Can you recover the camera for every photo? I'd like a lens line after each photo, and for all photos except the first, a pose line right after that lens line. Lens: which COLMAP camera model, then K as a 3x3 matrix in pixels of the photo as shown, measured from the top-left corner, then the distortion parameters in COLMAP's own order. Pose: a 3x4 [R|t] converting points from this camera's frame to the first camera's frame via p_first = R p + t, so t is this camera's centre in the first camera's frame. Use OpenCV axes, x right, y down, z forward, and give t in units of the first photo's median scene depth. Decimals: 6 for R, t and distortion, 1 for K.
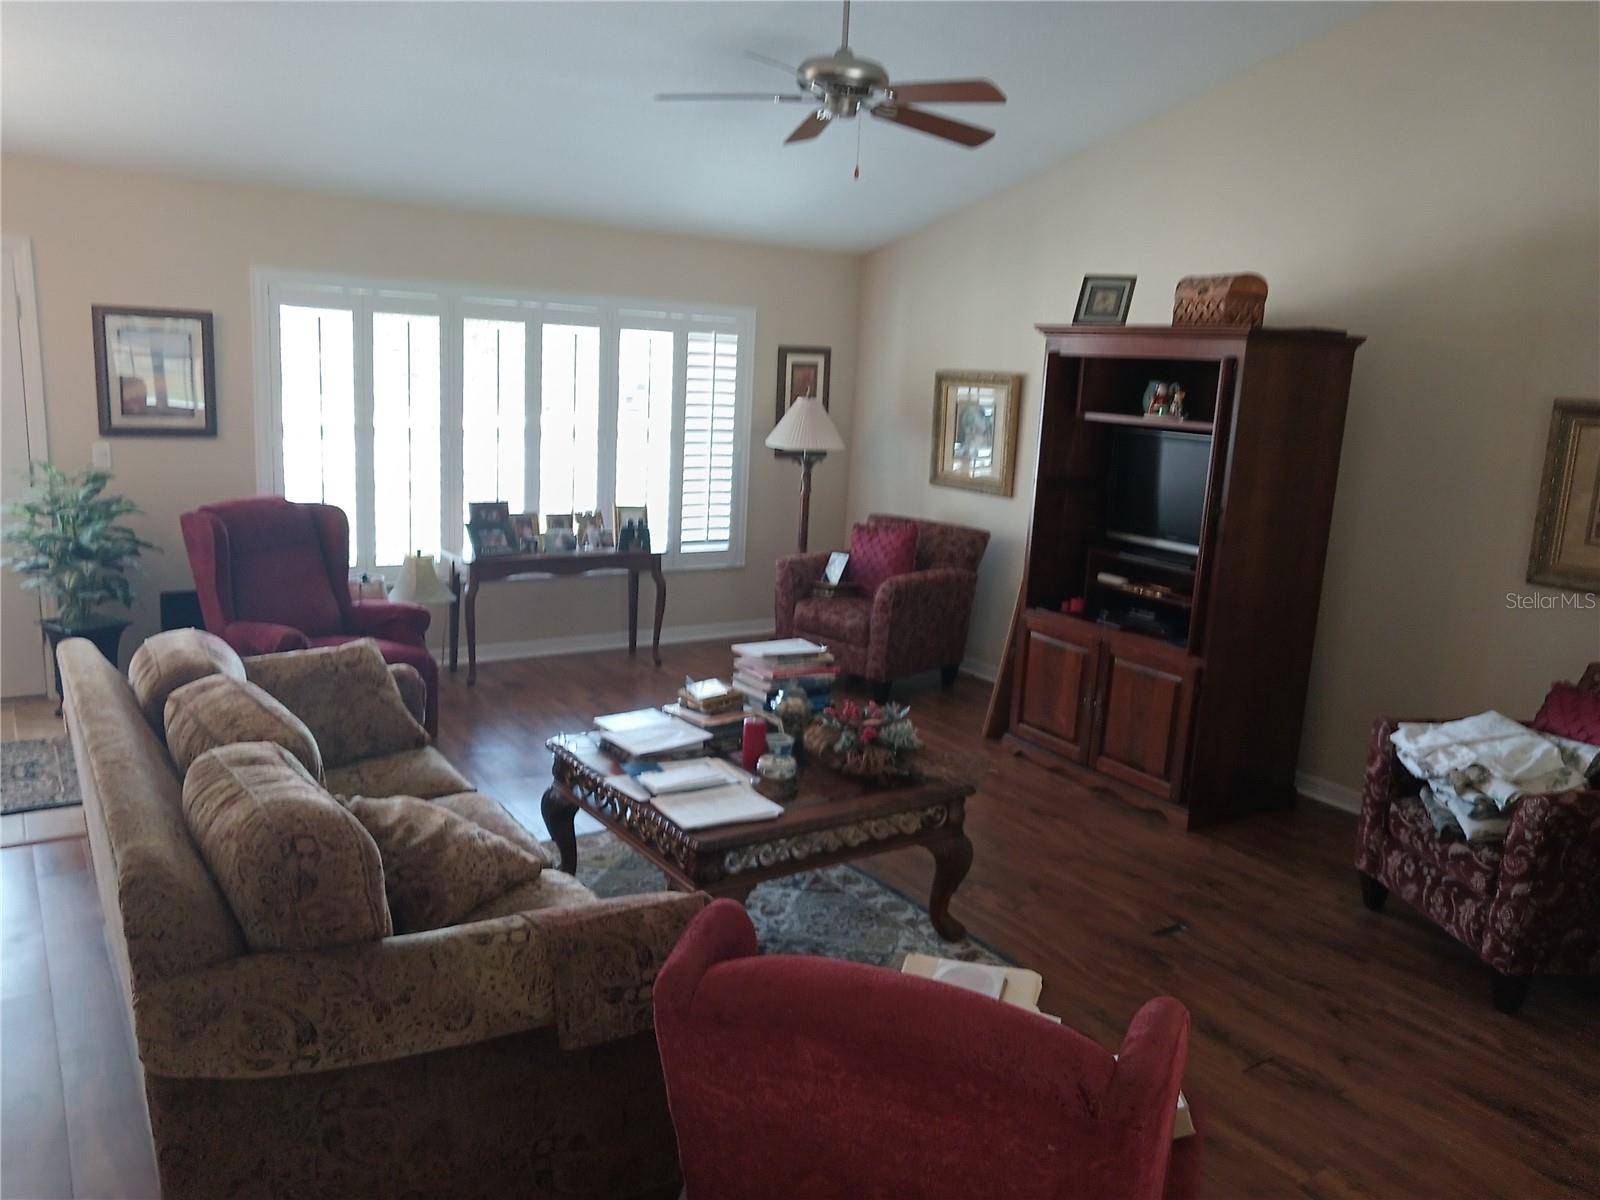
lens RADIAL K [[1209.8, 0, 801.7], [0, 1209.8, 603.7], [0, 0, 1]] dist [-0.001740, 0.004622]
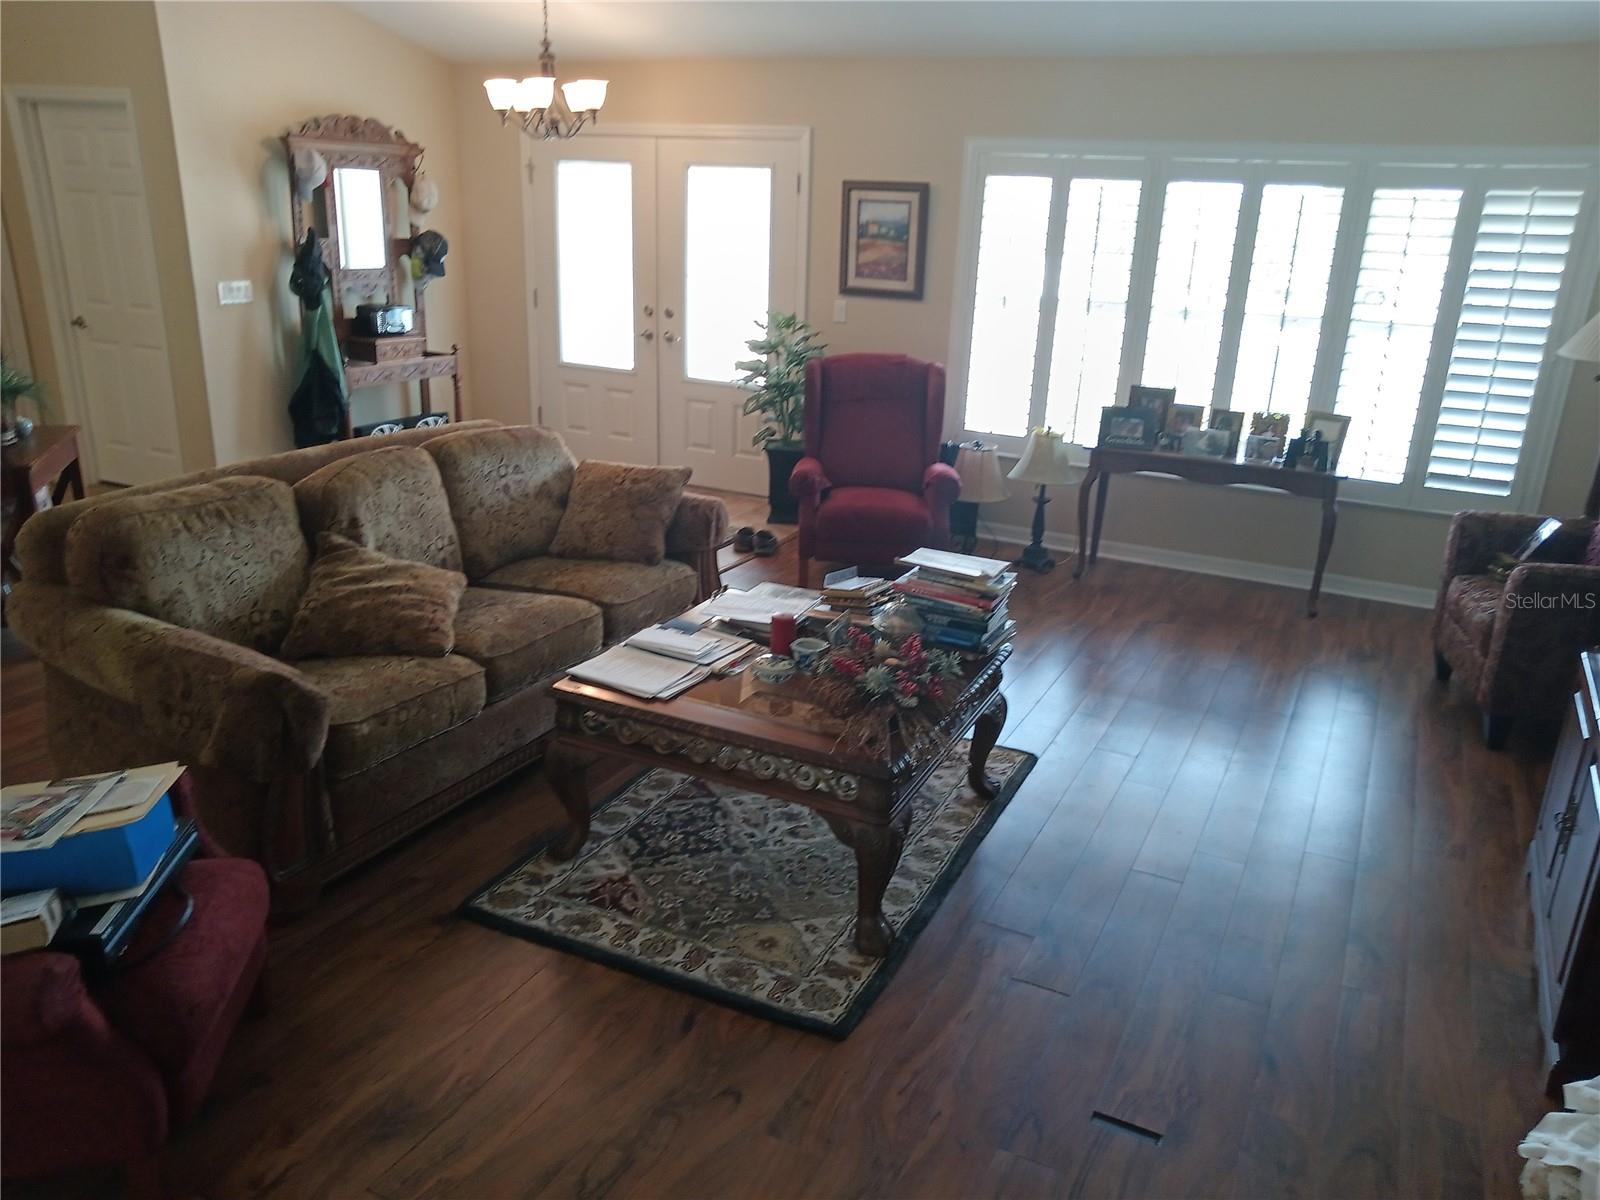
lens RADIAL K [[1209.8, 0, 800.9], [0, 1209.8, 600.4], [0, 0, 1]] dist [-0.001740, 0.004622]
pose [[0.504306, 0.243419, -0.828506, 0.410622], [-0.181633, 0.967884, 0.173810, -0.041289], [0.844207, 0.062831, 0.532323, 0.312342]]
